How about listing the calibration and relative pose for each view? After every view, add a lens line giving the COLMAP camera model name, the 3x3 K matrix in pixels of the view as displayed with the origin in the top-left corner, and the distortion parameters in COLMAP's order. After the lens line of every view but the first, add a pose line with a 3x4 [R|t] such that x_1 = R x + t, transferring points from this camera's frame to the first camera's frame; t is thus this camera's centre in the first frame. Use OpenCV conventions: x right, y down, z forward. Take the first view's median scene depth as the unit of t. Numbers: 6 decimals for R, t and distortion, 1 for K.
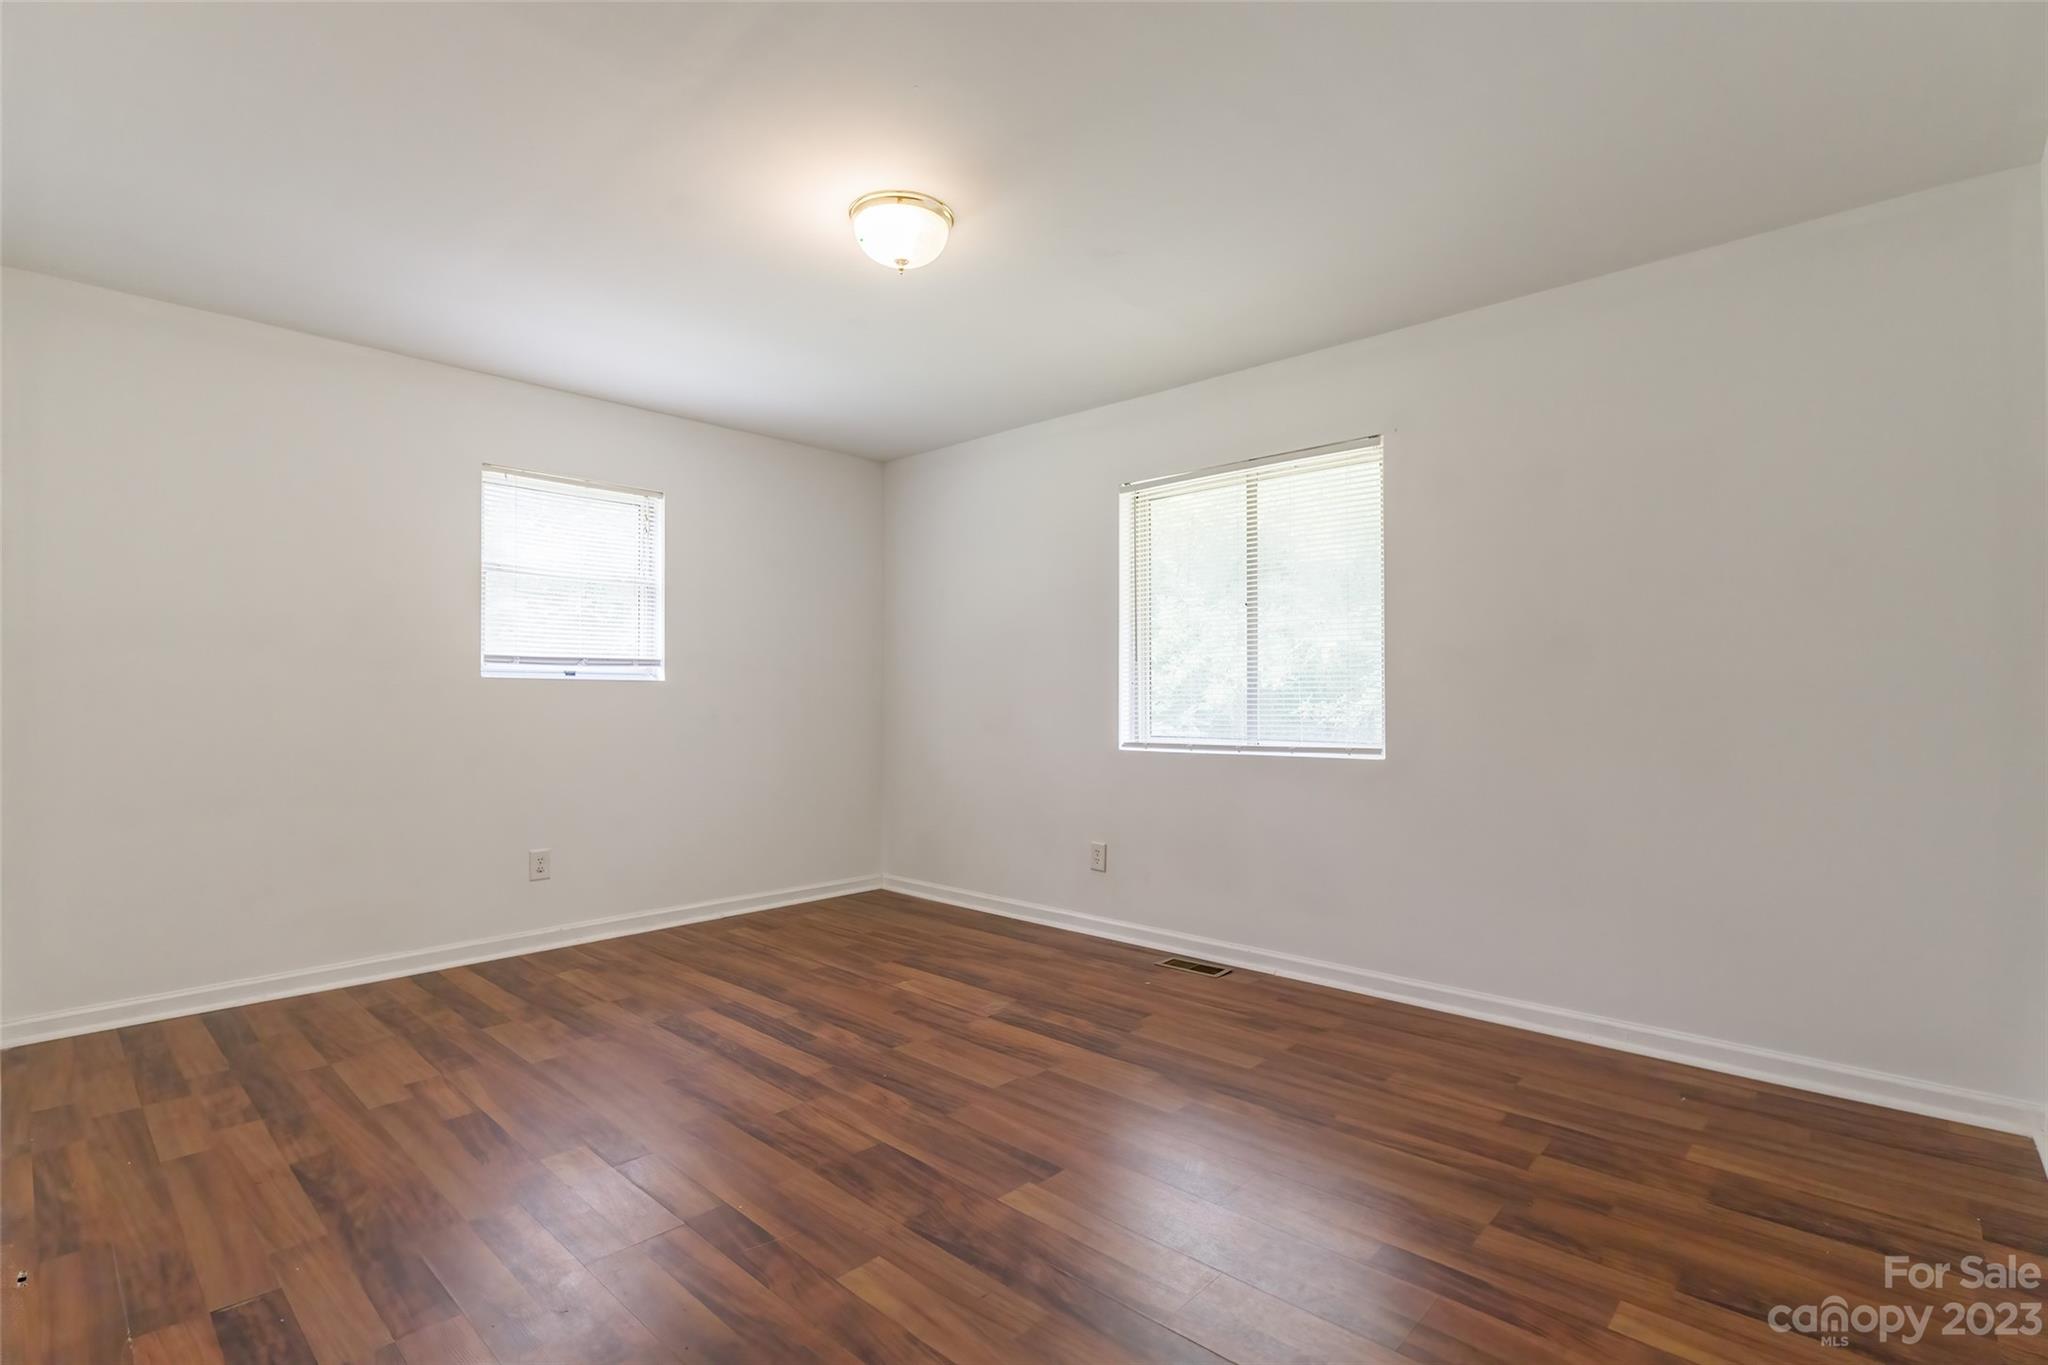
lens RADIAL K [[961.3, 0, 1029.7], [0, 961.3, 693.5], [0, 0, 1]] dist [-0.011407, 0.000146]
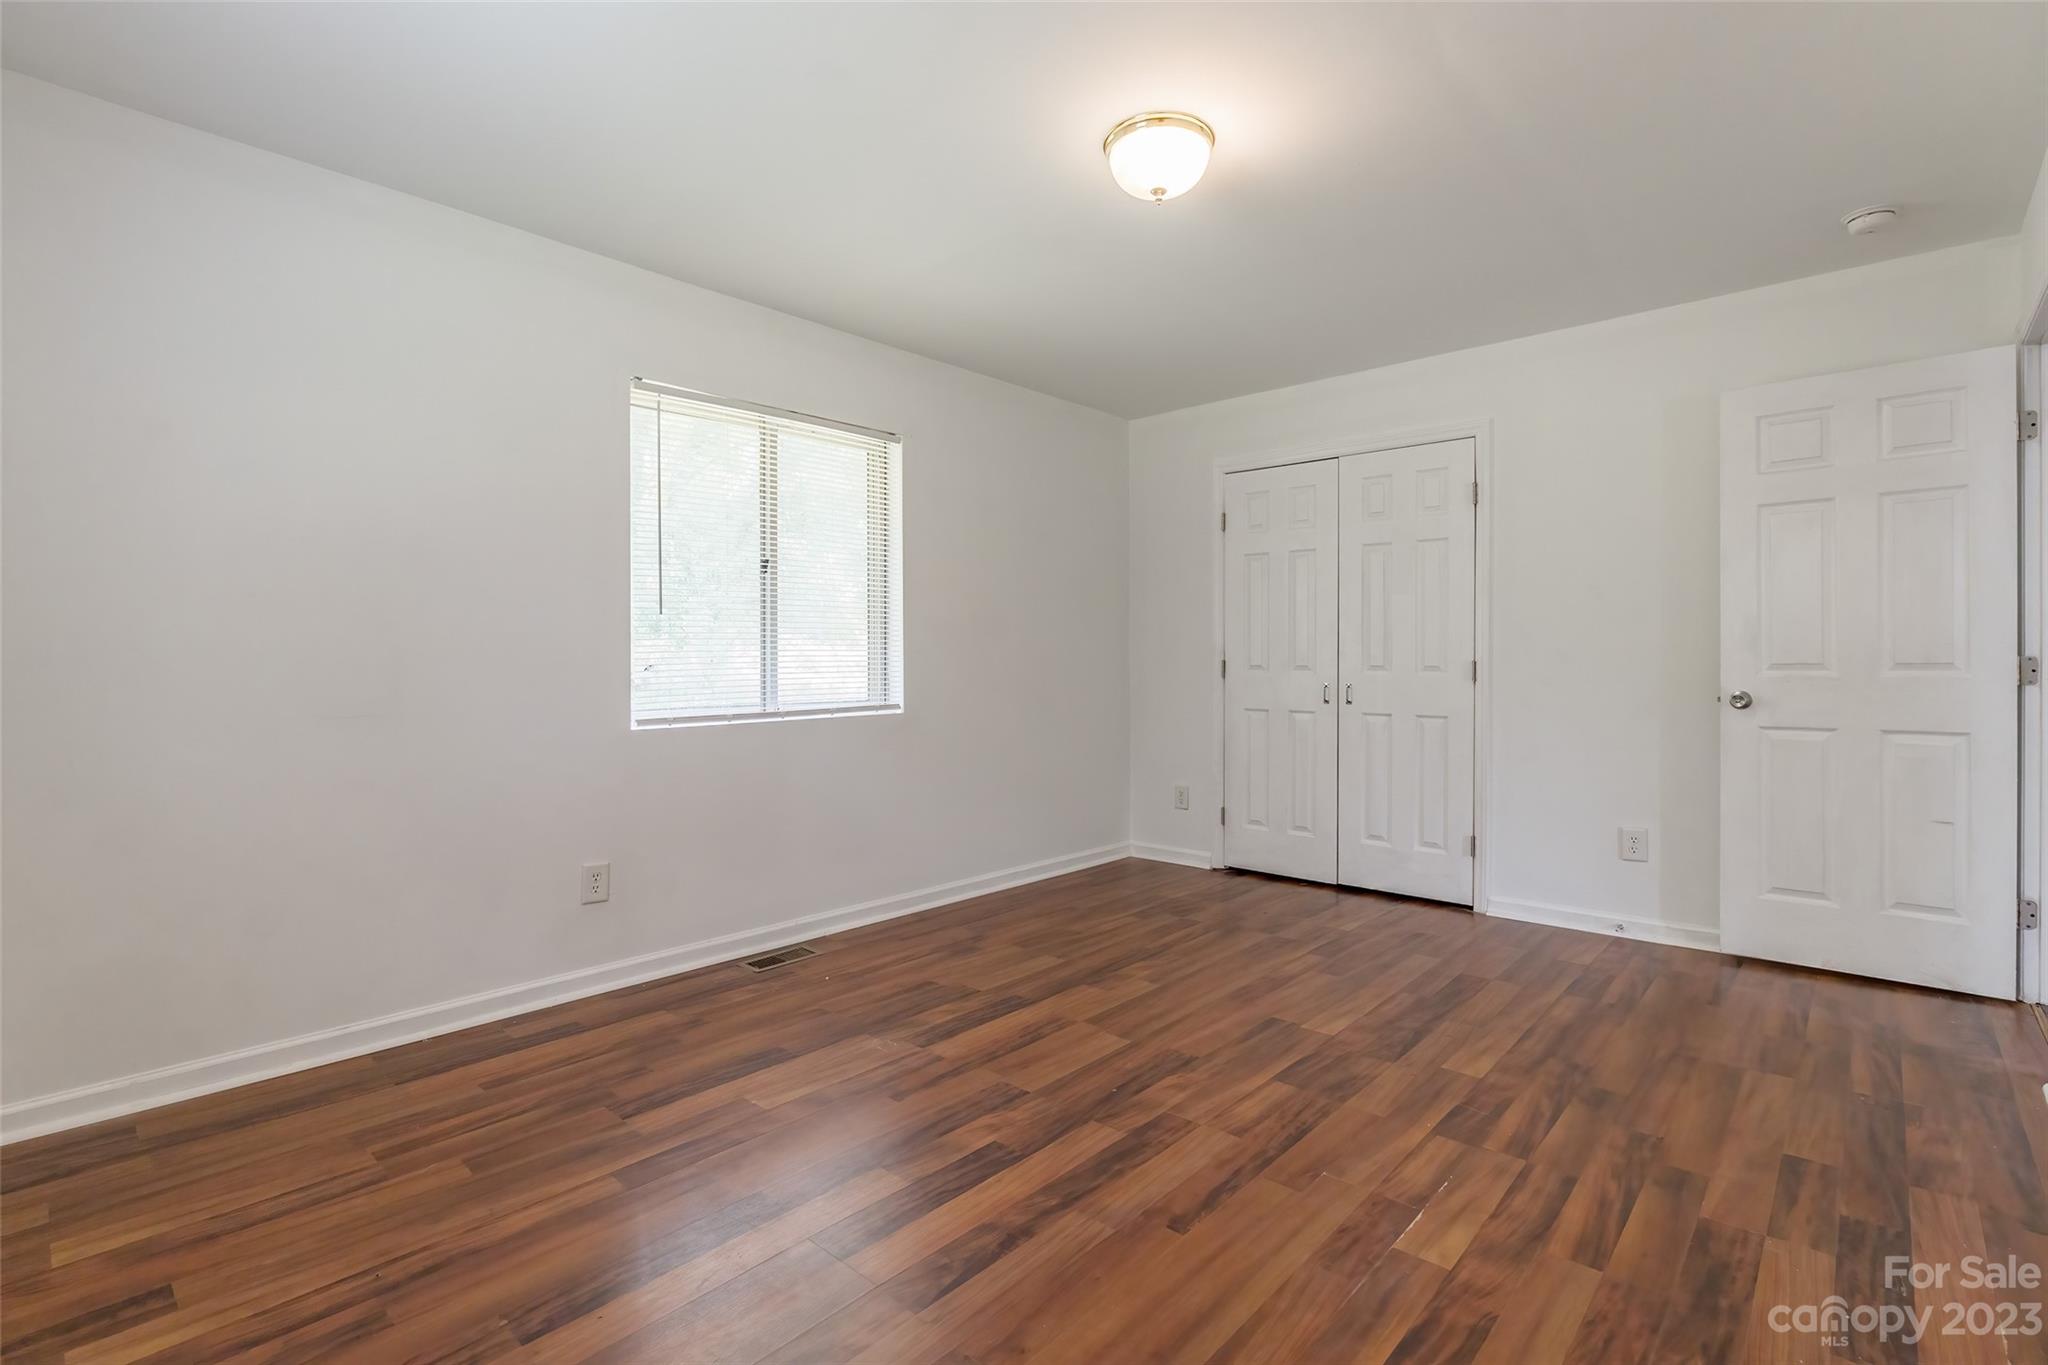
lens RADIAL K [[961.3, 0, 1021.8], [0, 961.3, 668.7], [0, 0, 1]] dist [-0.011407, 0.000146]
pose [[-0.019618, -0.006656, 0.999785, -0.878745], [-0.002978, 0.999974, 0.006598, 0.006468], [-0.999803, -0.002848, -0.019638, 0.946844]]
